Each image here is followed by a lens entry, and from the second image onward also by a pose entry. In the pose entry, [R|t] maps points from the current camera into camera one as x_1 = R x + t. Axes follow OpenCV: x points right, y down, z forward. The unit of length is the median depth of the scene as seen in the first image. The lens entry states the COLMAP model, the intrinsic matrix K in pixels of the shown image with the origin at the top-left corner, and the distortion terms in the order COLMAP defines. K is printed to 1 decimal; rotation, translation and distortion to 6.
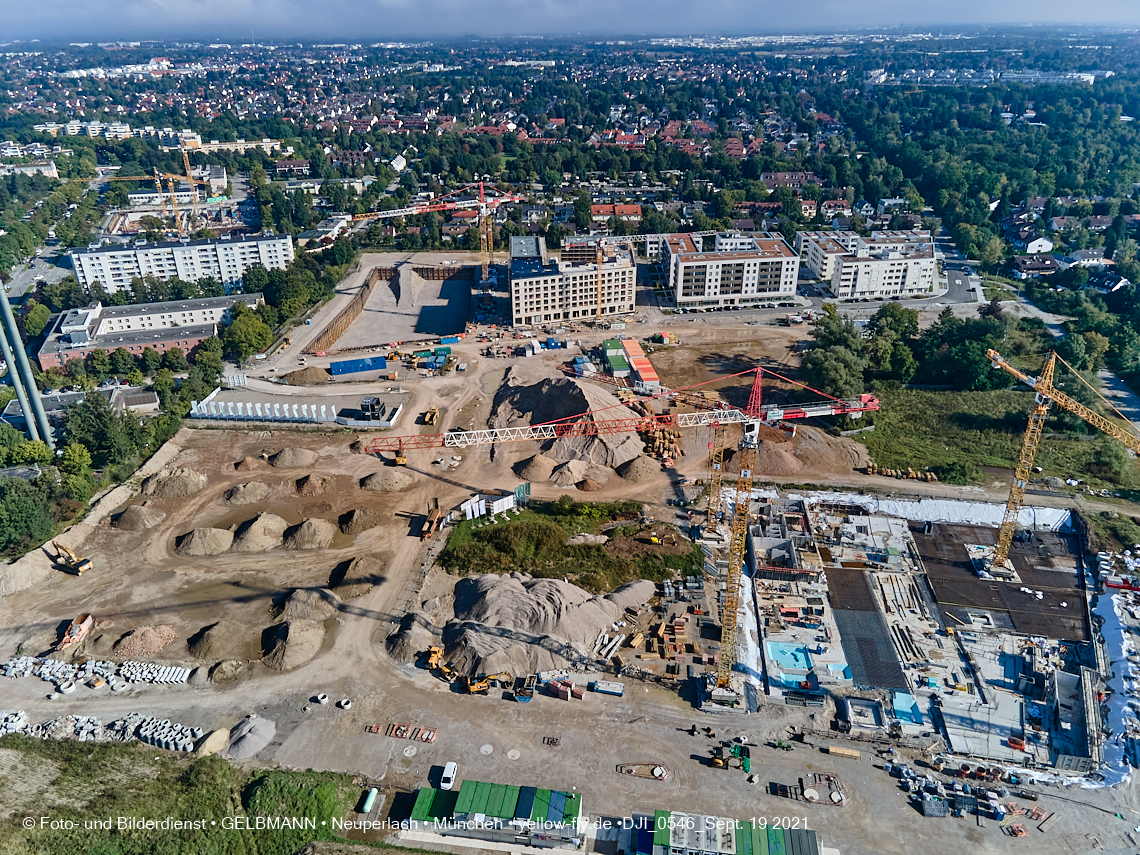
lens RADIAL K [[828.7, 0, 568.4], [0, 828.7, 424.9], [0, 0, 1]] dist [0.023833, 0.029000]
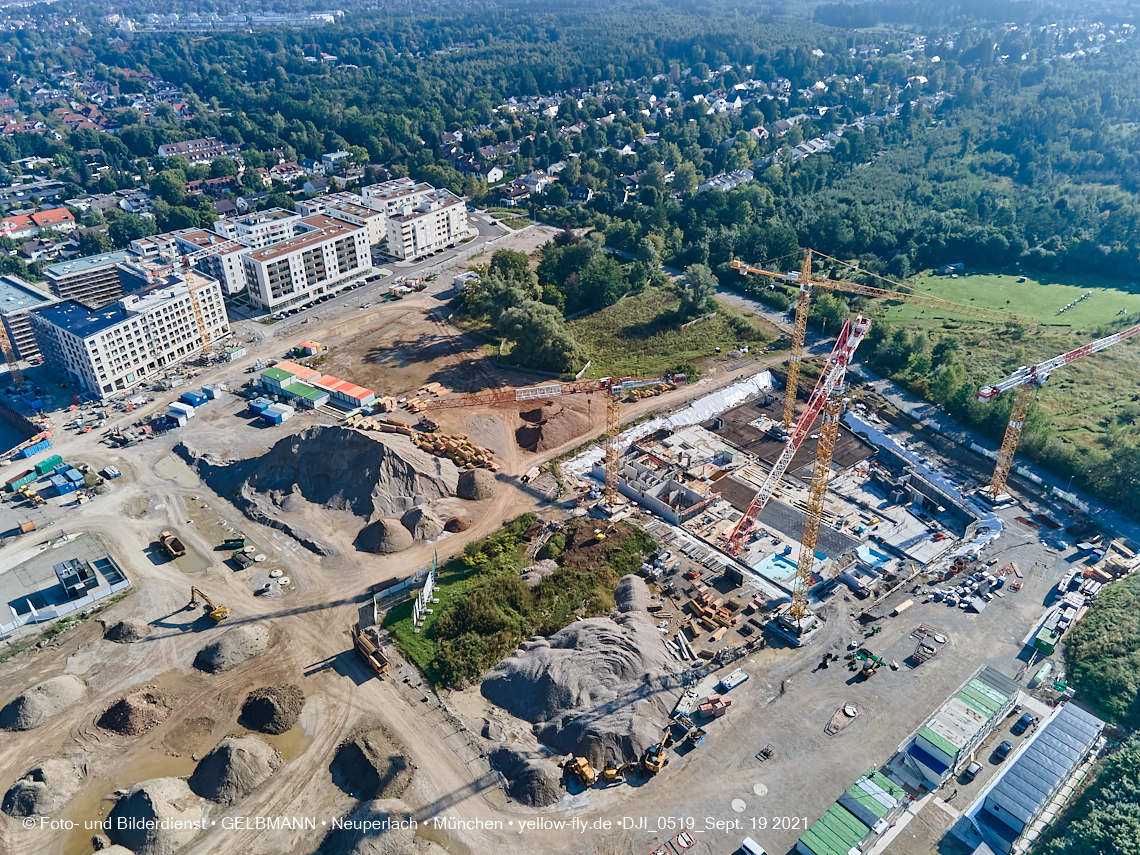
lens RADIAL K [[828.7, 0, 568.4], [0, 828.7, 424.9], [0, 0, 1]] dist [0.023833, 0.029000]
pose [[0.668570, -0.369985, 0.645077, -0.303966], [0.332899, 0.924582, 0.185273, -0.105580], [-0.664975, 0.090878, 0.741316, 0.186297]]
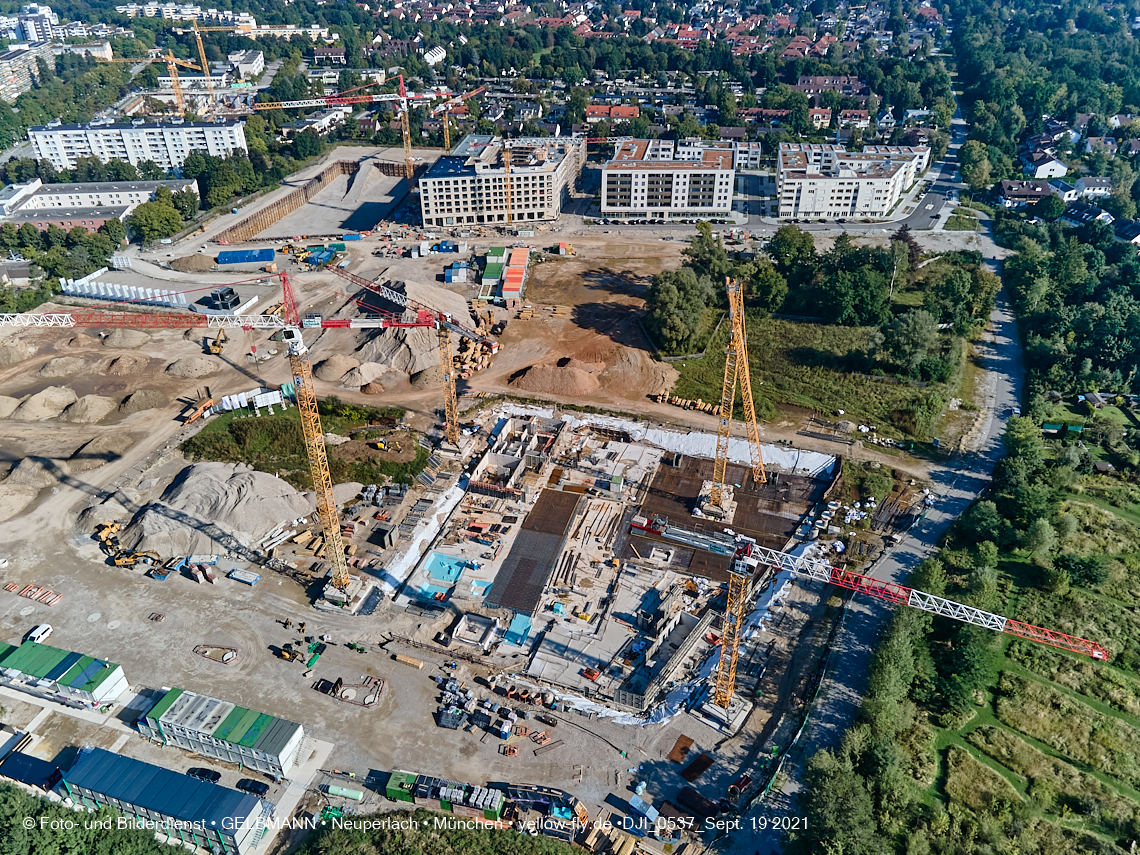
lens RADIAL K [[828.7, 0, 568.4], [0, 828.7, 424.9], [0, 0, 1]] dist [0.023833, 0.029000]
pose [[0.985293, 0.092562, -0.143628, 0.292199], [-0.076453, 0.990547, 0.113894, -0.011709], [0.152813, -0.101238, 0.983056, 0.025818]]
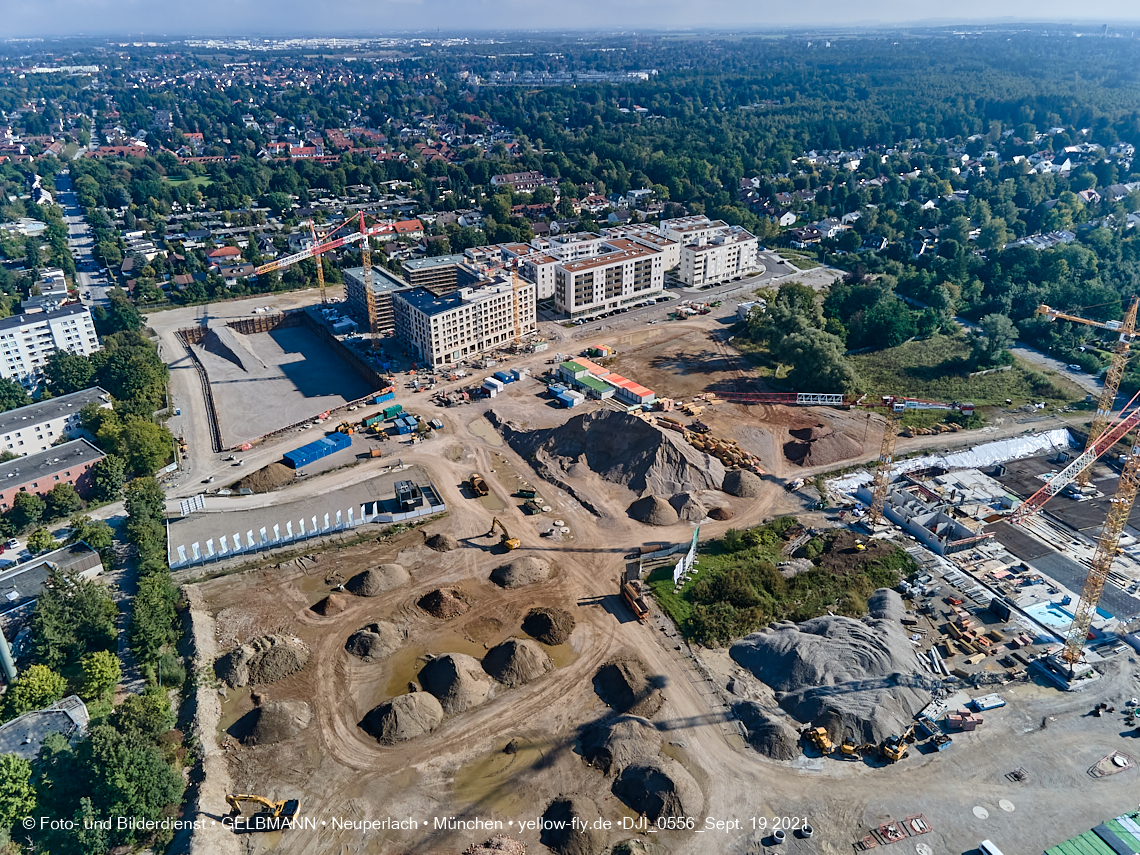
lens RADIAL K [[828.7, 0, 568.4], [0, 828.7, 424.9], [0, 0, 1]] dist [0.023833, 0.029000]
pose [[0.873378, -0.214362, 0.437333, -0.371228], [0.215760, 0.975306, 0.047170, -0.076675], [-0.436645, 0.053162, 0.898062, 0.157649]]
